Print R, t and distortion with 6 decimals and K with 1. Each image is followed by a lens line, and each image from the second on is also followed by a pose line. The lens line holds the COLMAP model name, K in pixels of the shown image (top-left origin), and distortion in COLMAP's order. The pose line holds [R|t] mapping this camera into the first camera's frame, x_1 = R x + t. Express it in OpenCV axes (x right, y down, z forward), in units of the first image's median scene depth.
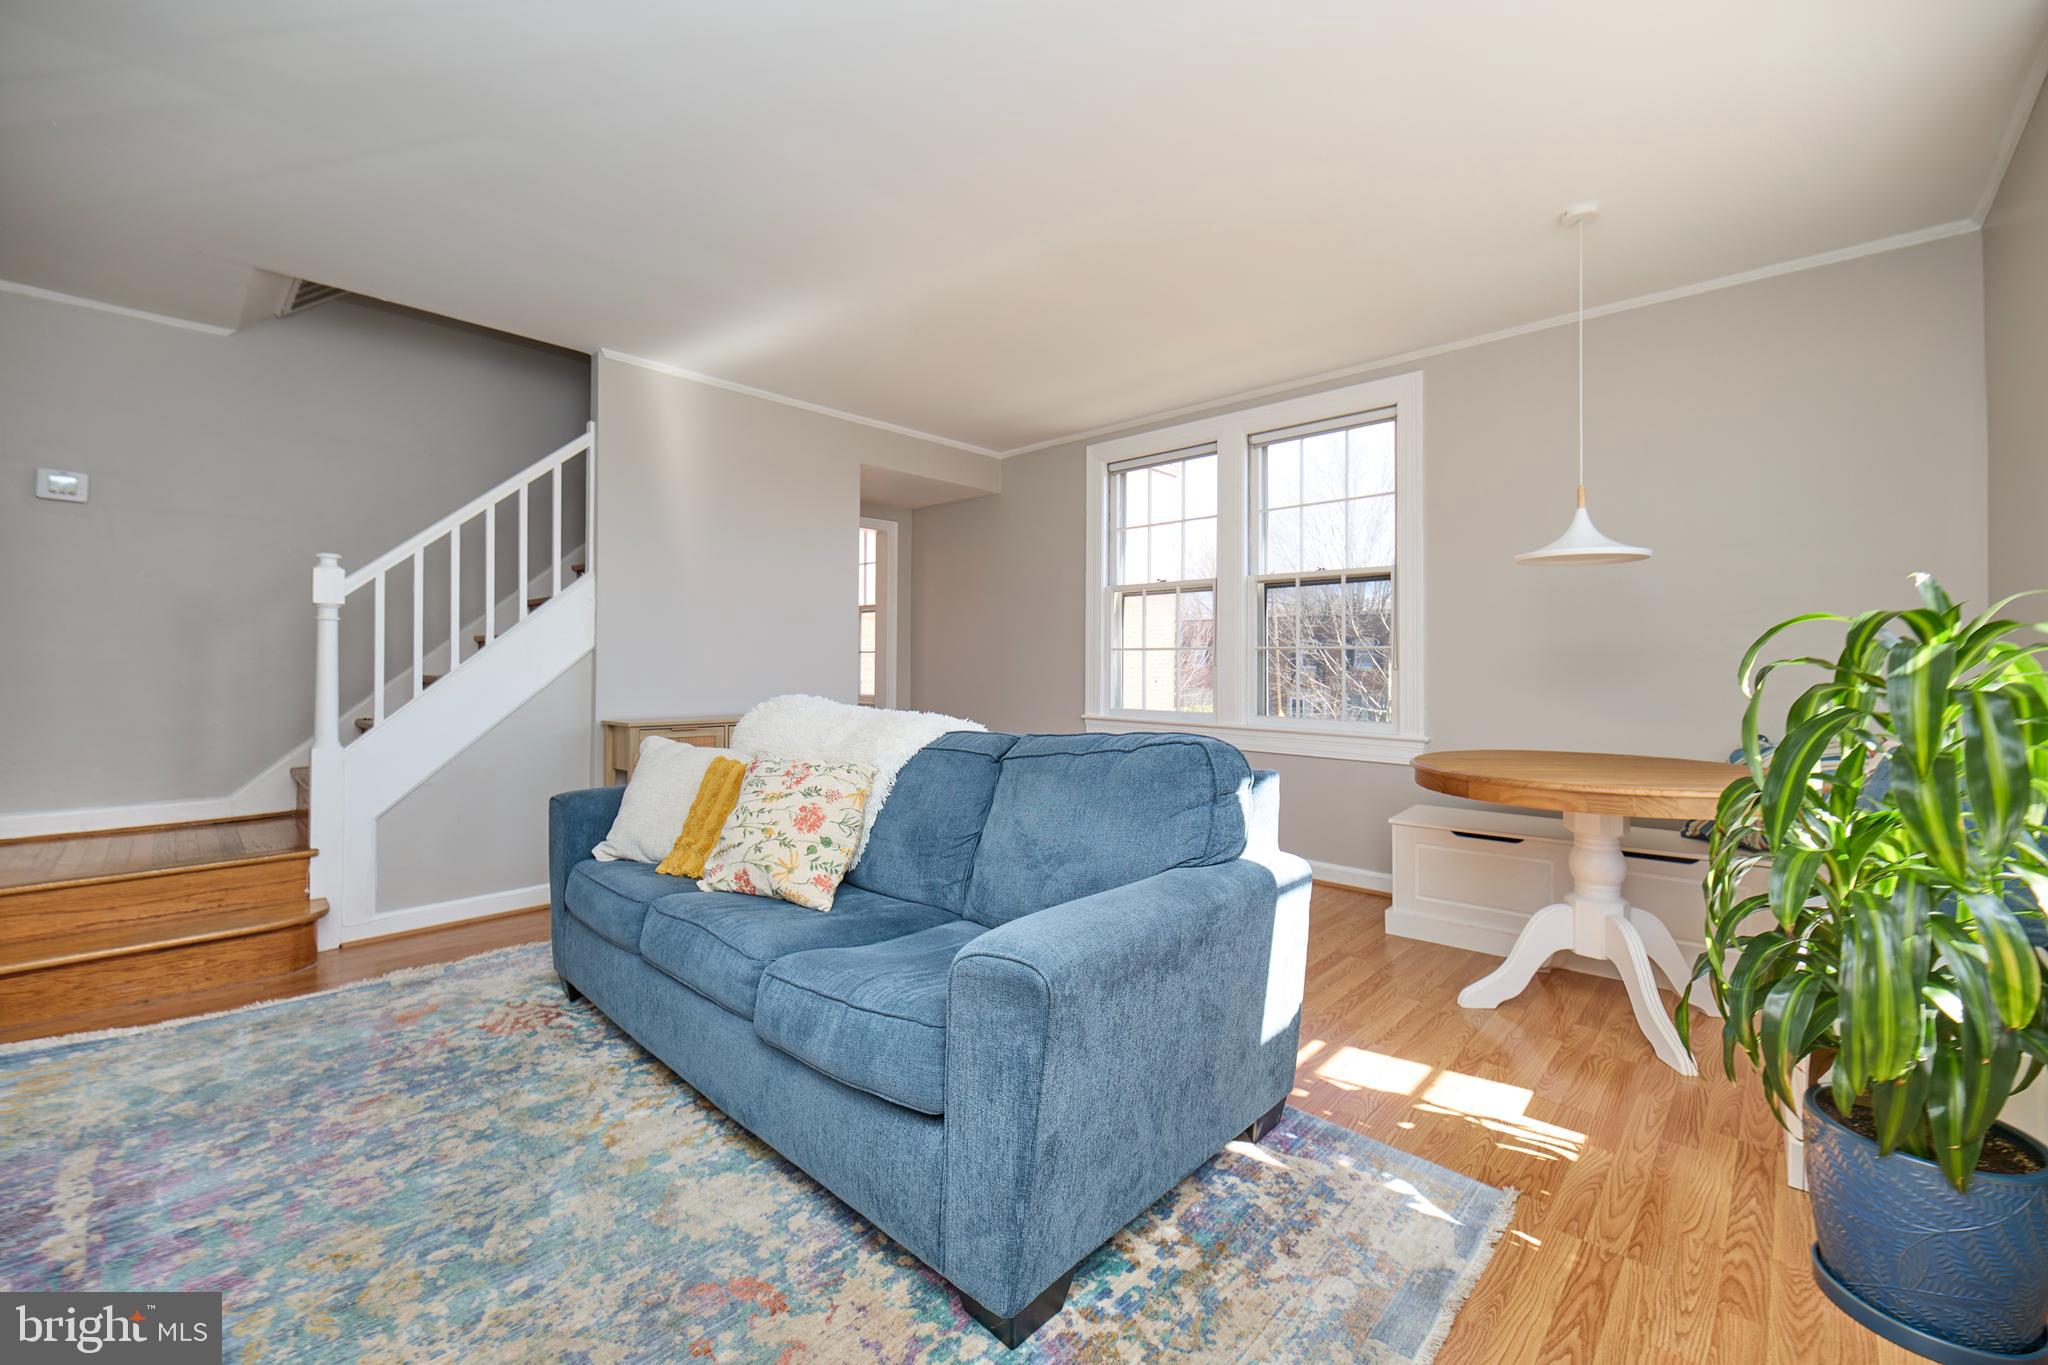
lens RADIAL K [[820.2, 0, 1020.4], [0, 820.2, 669.2], [0, 0, 1]] dist [-0.005868, 0.000246]
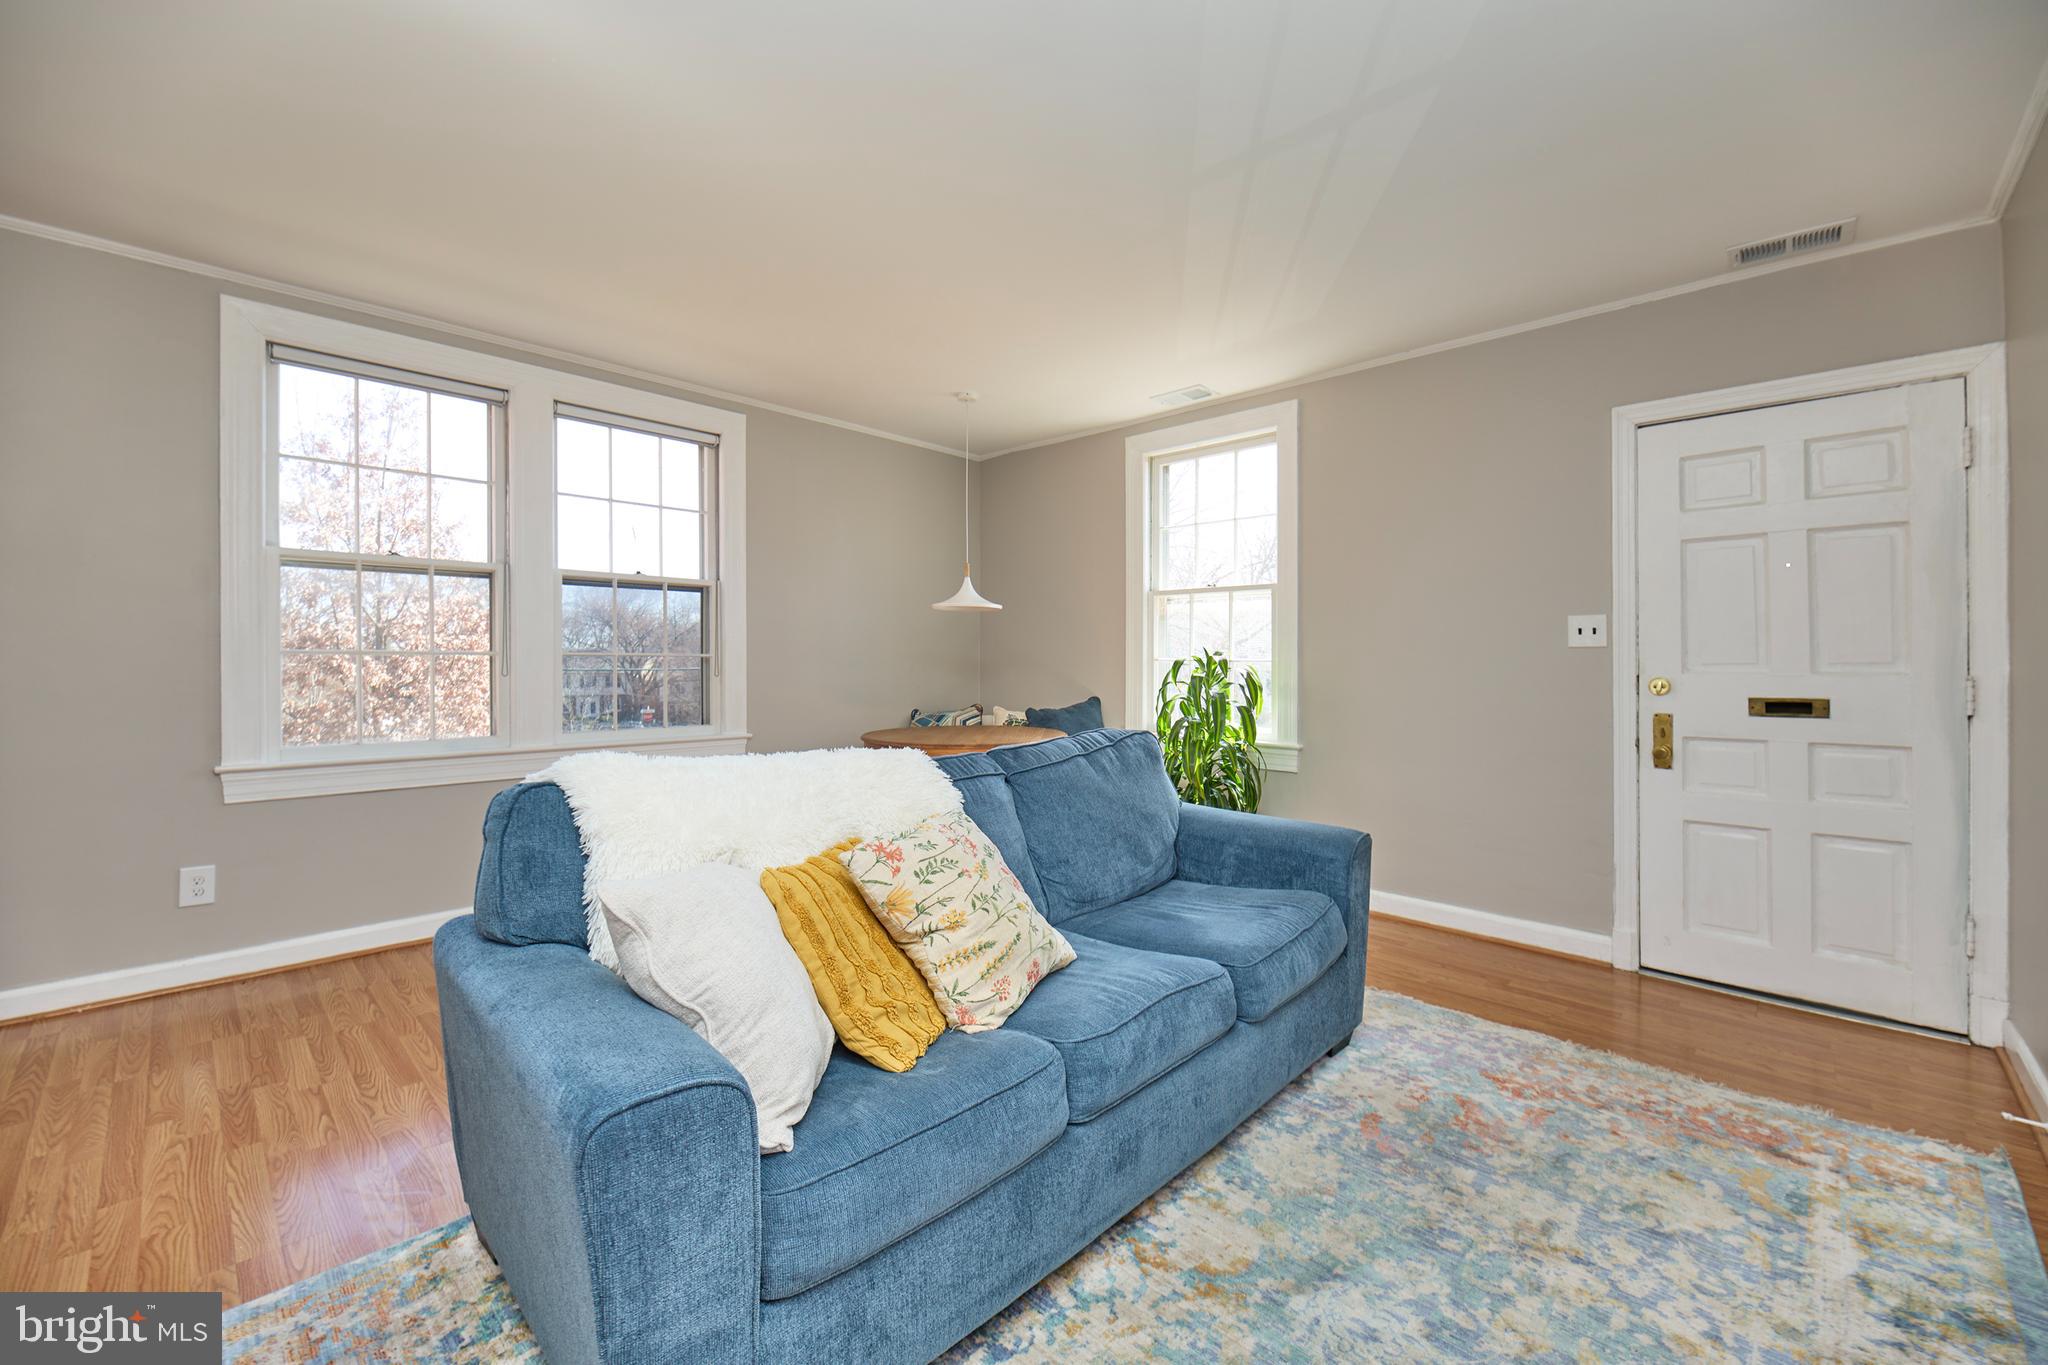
lens RADIAL K [[820.2, 0, 1025.2], [0, 820.2, 667.5], [0, 0, 1]] dist [-0.005868, 0.000246]
pose [[0.009509, -0.010646, 0.999898, -0.675477], [-0.002596, 0.999940, 0.010671, -0.024814], [-0.999951, -0.002698, 0.009481, 0.610428]]
